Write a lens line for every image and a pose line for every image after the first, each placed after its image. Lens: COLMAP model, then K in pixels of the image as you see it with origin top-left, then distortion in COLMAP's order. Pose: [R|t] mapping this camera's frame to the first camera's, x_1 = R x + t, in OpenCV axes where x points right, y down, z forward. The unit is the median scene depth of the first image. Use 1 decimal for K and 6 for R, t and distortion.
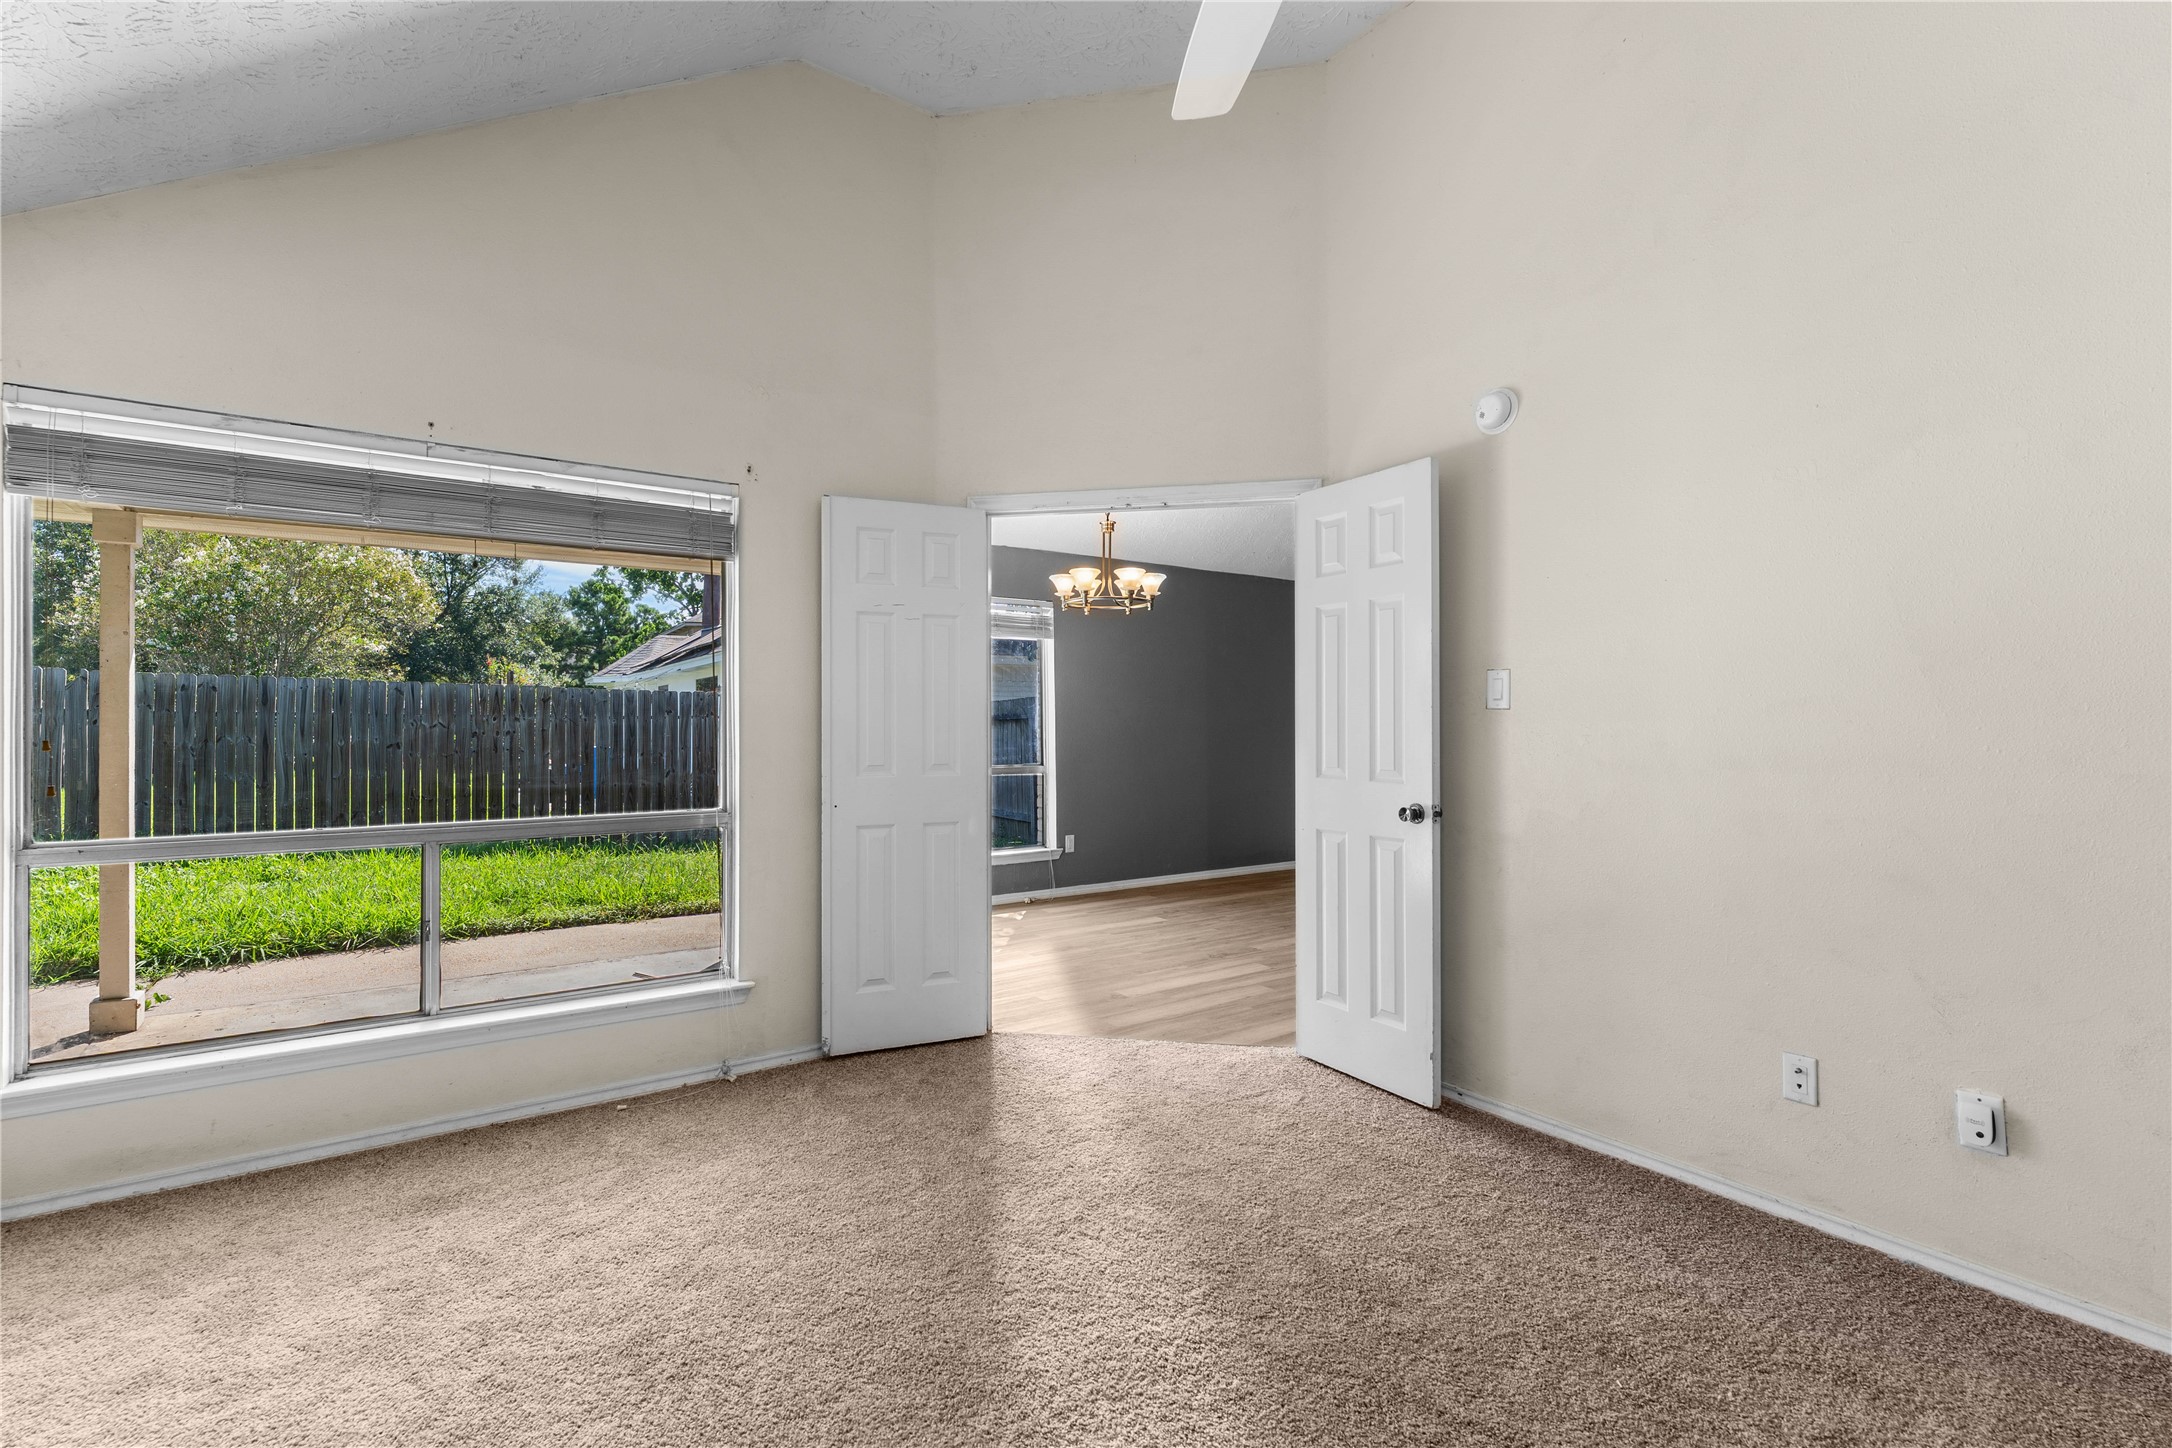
lens RADIAL K [[991.0, 0, 1074.6], [0, 991.0, 707.3], [0, 0, 1]] dist [0.000849, -0.000389]
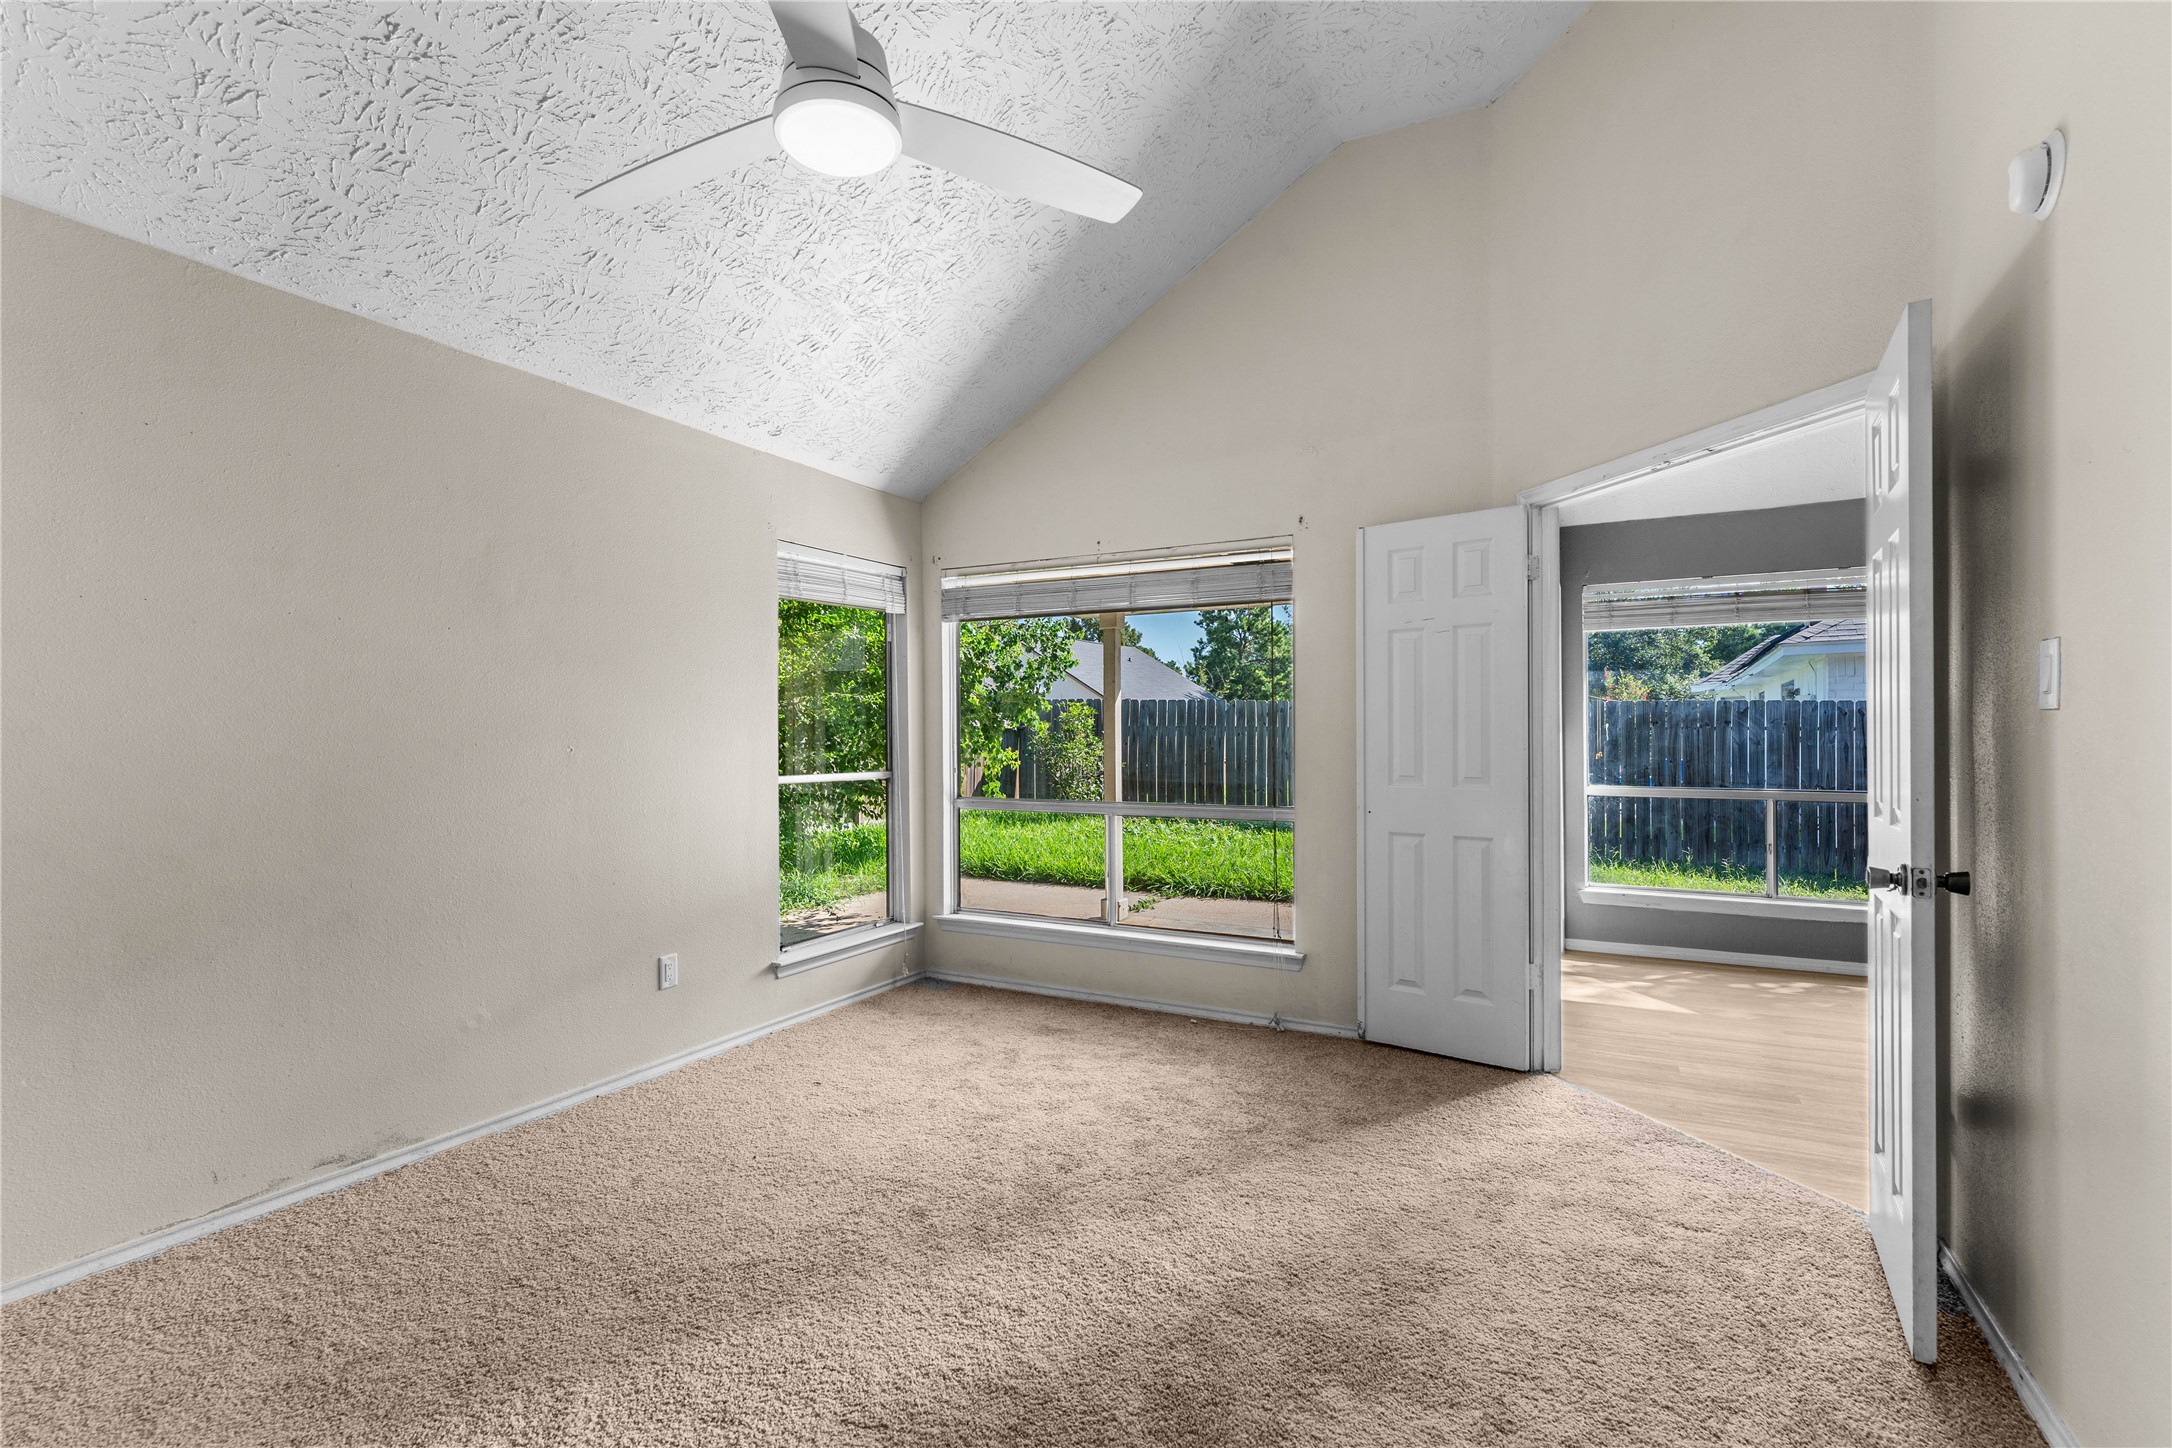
lens RADIAL K [[1011.1, 0, 1086.0], [0, 1011.1, 724.0], [0, 0, 1]] dist [0.000859, -0.000201]
pose [[0.444757, -0.011045, -0.895583, 0.690561], [0.015598, 0.999868, -0.004585, 0.004264], [0.895515, -0.011930, 0.444871, 0.256055]]
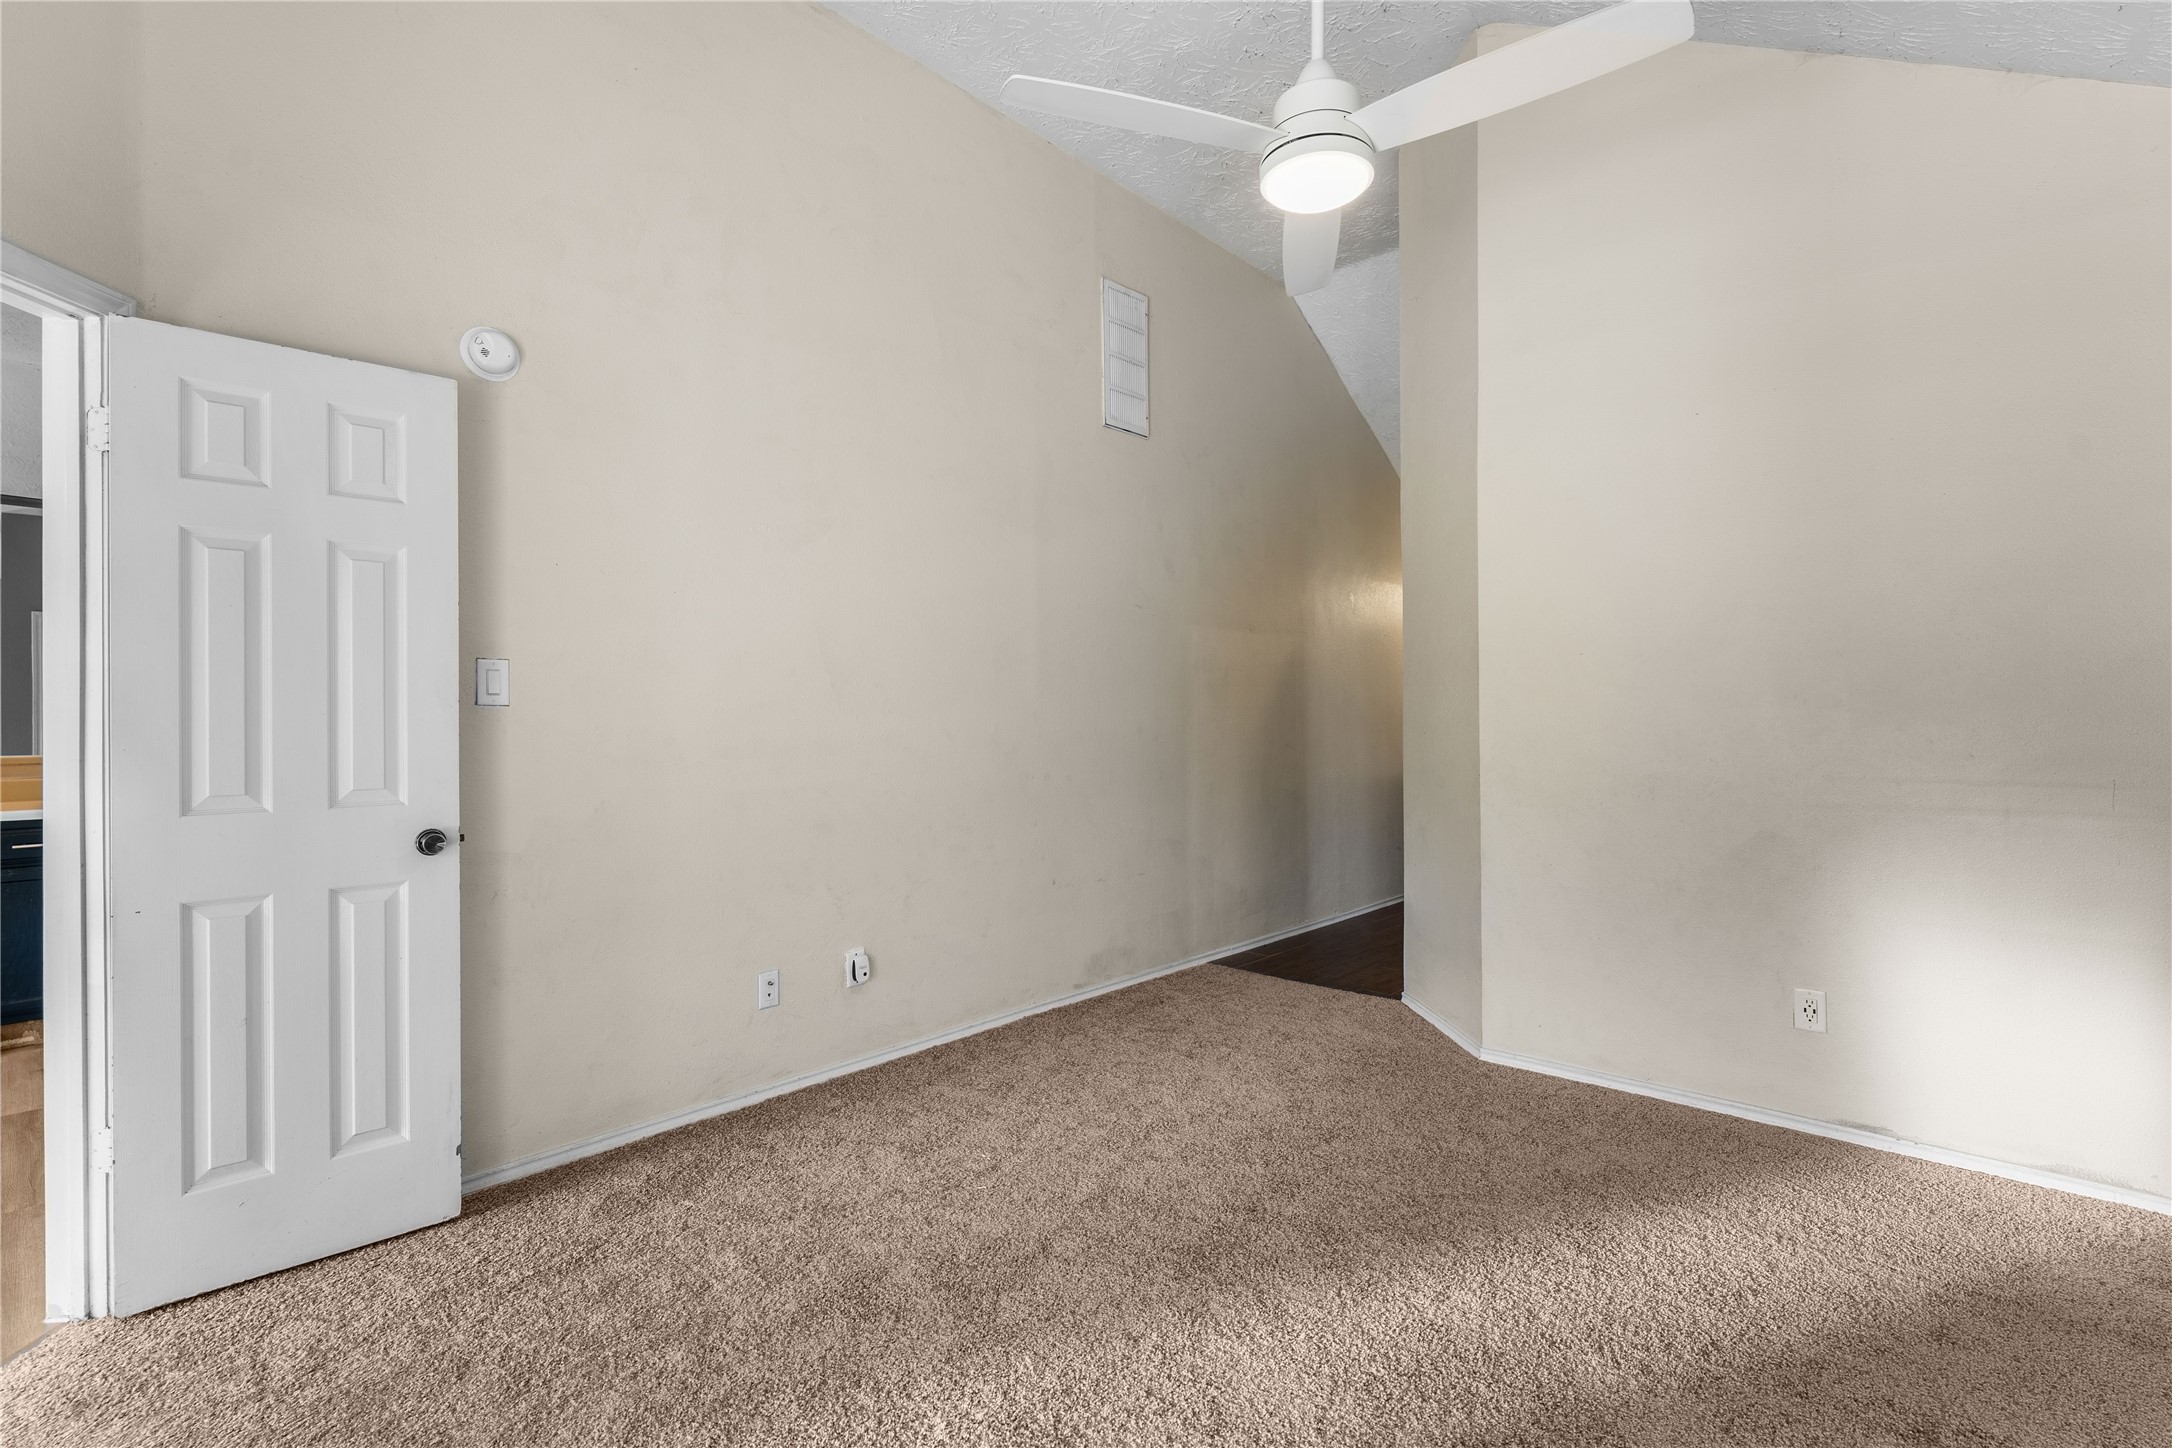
lens RADIAL K [[991.0, 0, 1074.6], [0, 991.0, 707.3], [0, 0, 1]] dist [0.000849, -0.000389]
pose [[-0.221678, 0.011378, 0.975053, -0.504432], [-0.012086, 0.999823, -0.014415, 0.010116], [-0.975045, -0.014980, -0.221502, 0.698500]]
